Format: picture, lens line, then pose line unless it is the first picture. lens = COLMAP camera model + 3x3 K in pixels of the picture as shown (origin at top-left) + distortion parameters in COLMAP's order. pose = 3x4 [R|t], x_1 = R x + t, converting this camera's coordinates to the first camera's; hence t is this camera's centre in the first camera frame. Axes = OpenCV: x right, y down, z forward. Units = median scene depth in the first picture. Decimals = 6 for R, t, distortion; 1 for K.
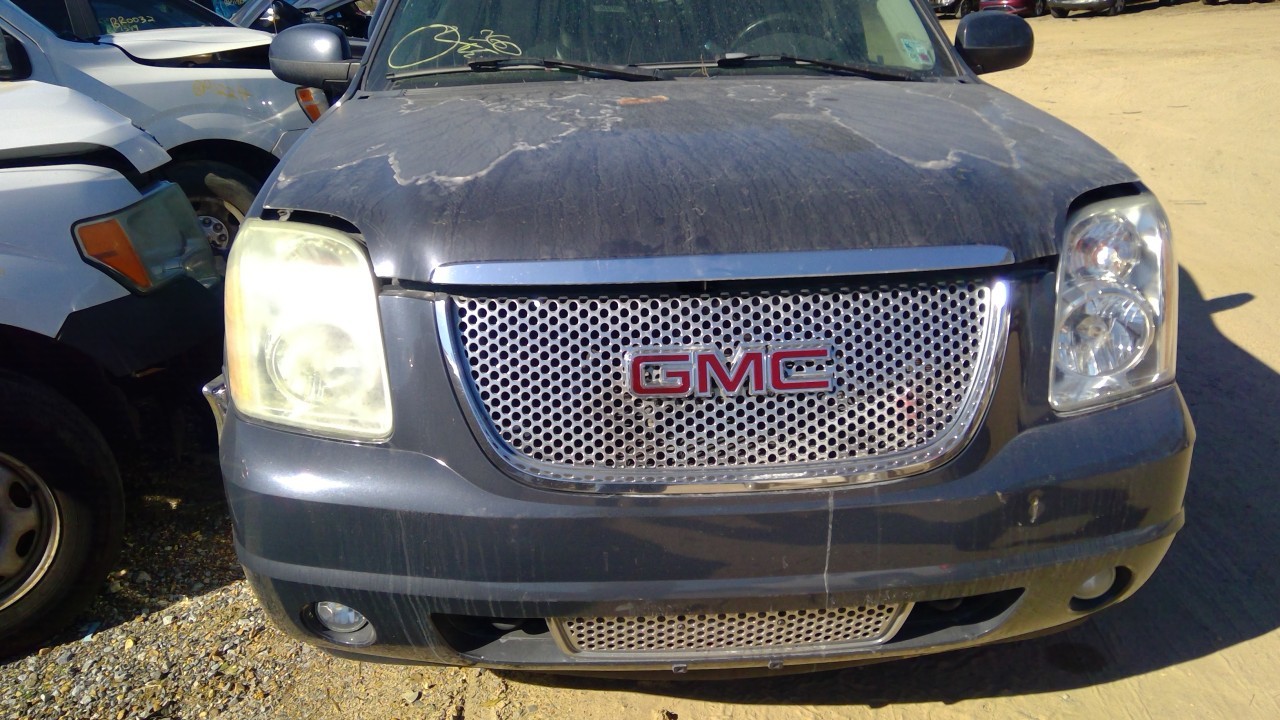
lens RADIAL K [[990.7, 0, 634.8], [0, 990.7, 359.2], [0, 0, 1]] dist [0.089163, -0.157468]
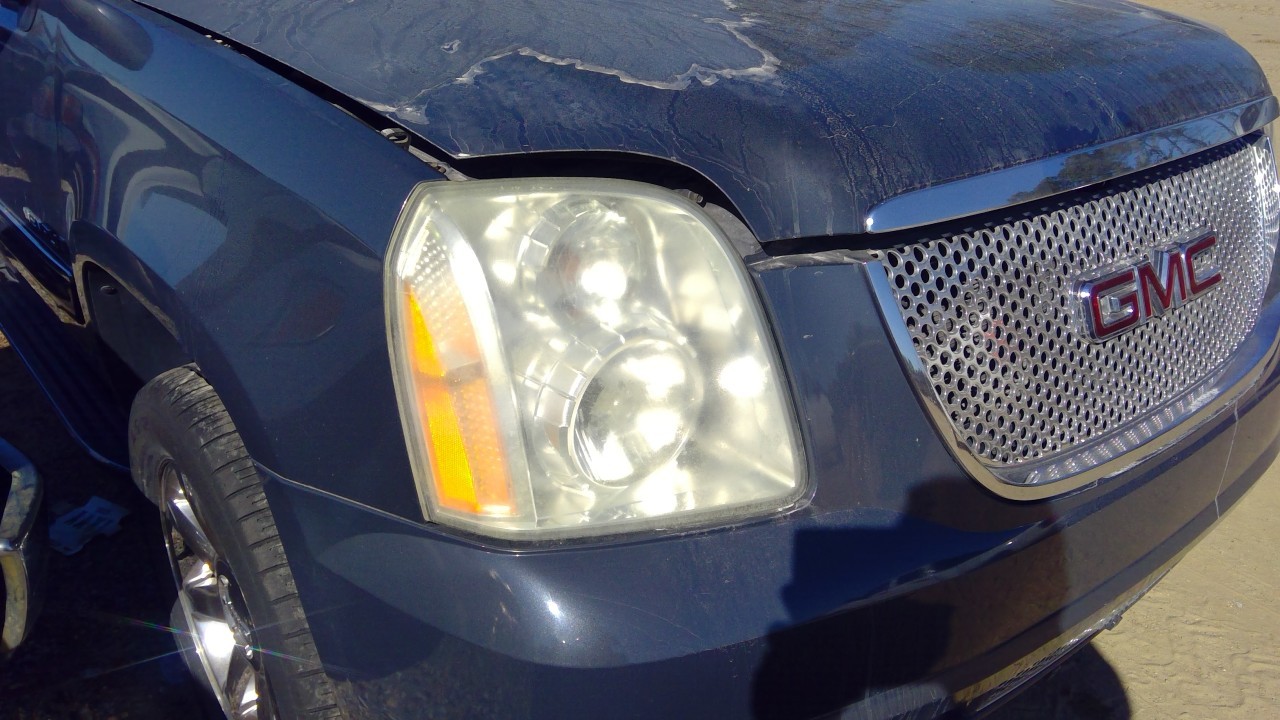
lens RADIAL K [[990.7, 0, 634.8], [0, 990.7, 359.2], [0, 0, 1]] dist [0.089163, -0.157468]
pose [[0.813501, -0.227195, 0.535349, -0.444144], [0.195935, 0.973788, 0.115526, -0.066744], [-0.547563, 0.010913, 0.836693, 0.377347]]
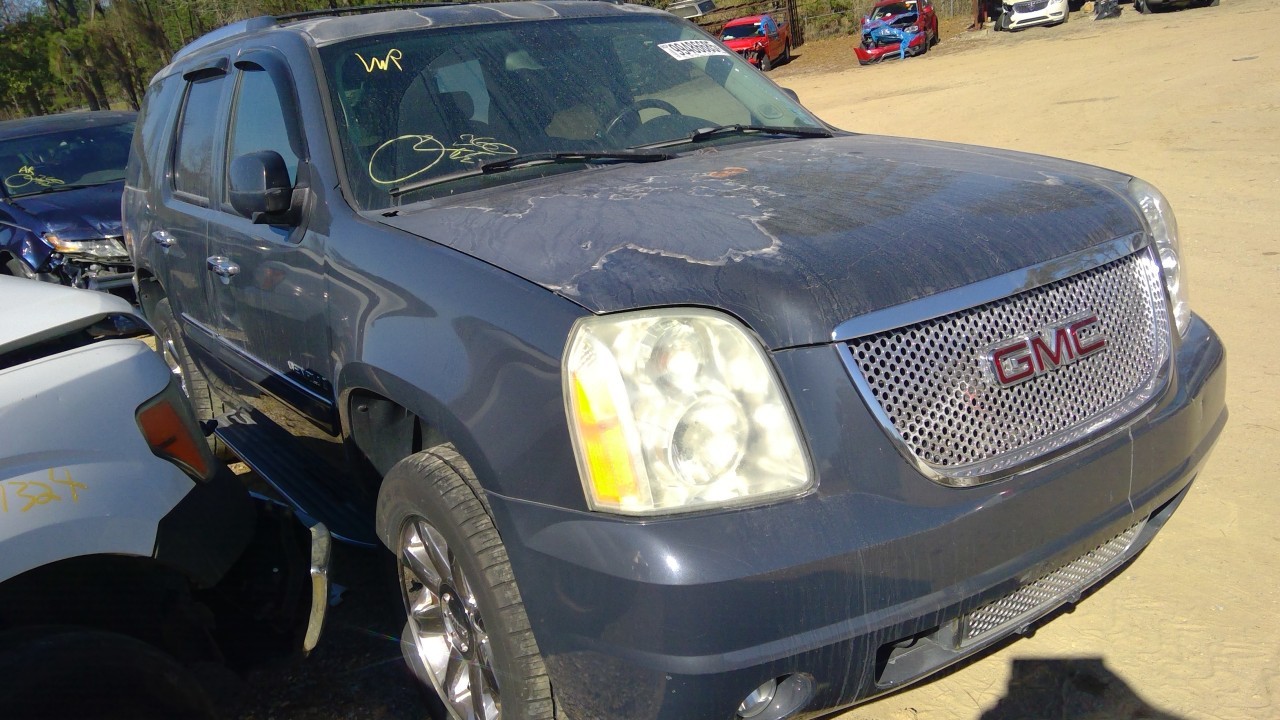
lens RADIAL K [[990.7, 0, 634.8], [0, 990.7, 359.2], [0, 0, 1]] dist [0.089163, -0.157468]
pose [[0.853293, -0.211949, 0.476412, -0.596087], [0.262516, 0.964044, -0.041298, -0.037590], [-0.450529, 0.160305, 0.878251, 0.116403]]
